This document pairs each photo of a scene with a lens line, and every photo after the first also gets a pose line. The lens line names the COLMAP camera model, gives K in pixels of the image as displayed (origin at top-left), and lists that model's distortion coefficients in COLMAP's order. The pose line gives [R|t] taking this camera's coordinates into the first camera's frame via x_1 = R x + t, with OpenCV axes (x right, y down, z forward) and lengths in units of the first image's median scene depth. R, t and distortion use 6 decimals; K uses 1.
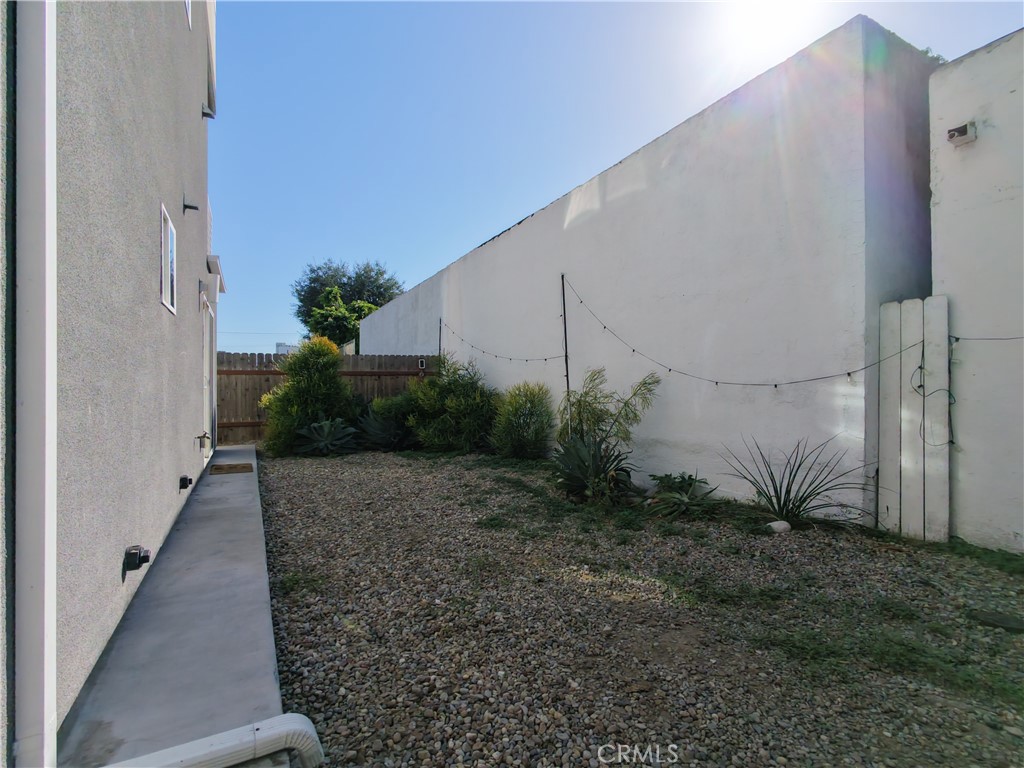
lens RADIAL K [[488.8, 0, 509.7], [0, 488.8, 383.1], [0, 0, 1]] dist [-0.001181, 0.003350]
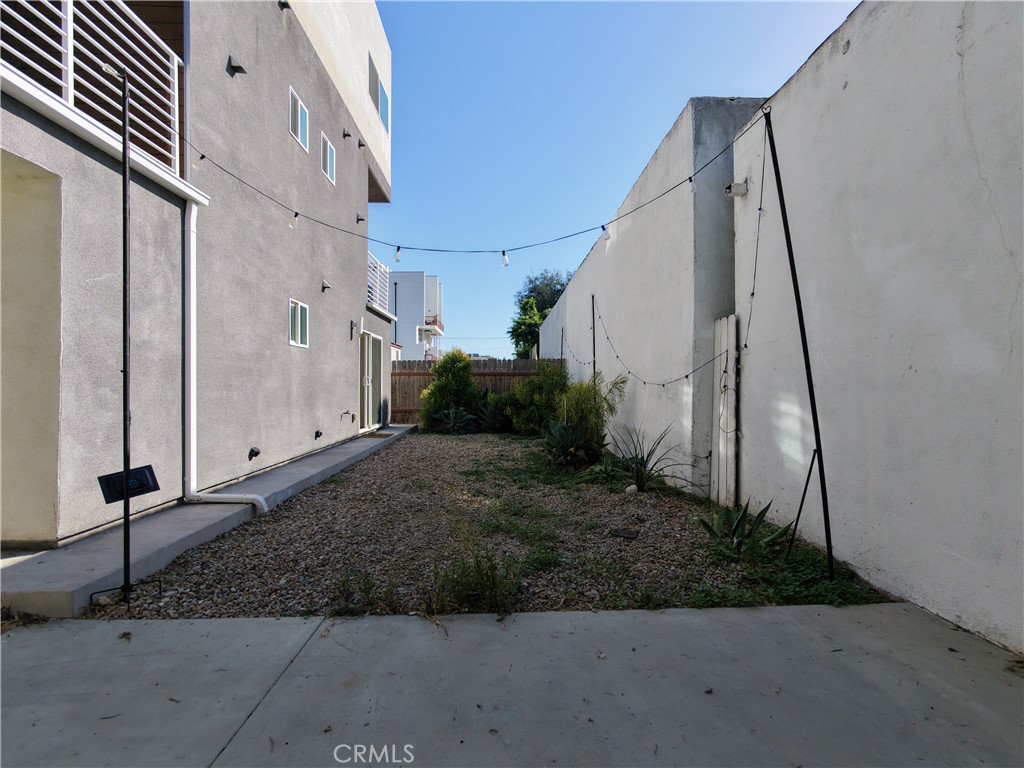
lens RADIAL K [[488.8, 0, 509.8], [0, 488.8, 385.2], [0, 0, 1]] dist [-0.001181, 0.003350]
pose [[0.890541, 0.005444, -0.454871, 0.391371], [-0.001802, 0.999963, 0.008439, -0.002512], [0.454900, -0.006695, 0.890518, -0.161864]]
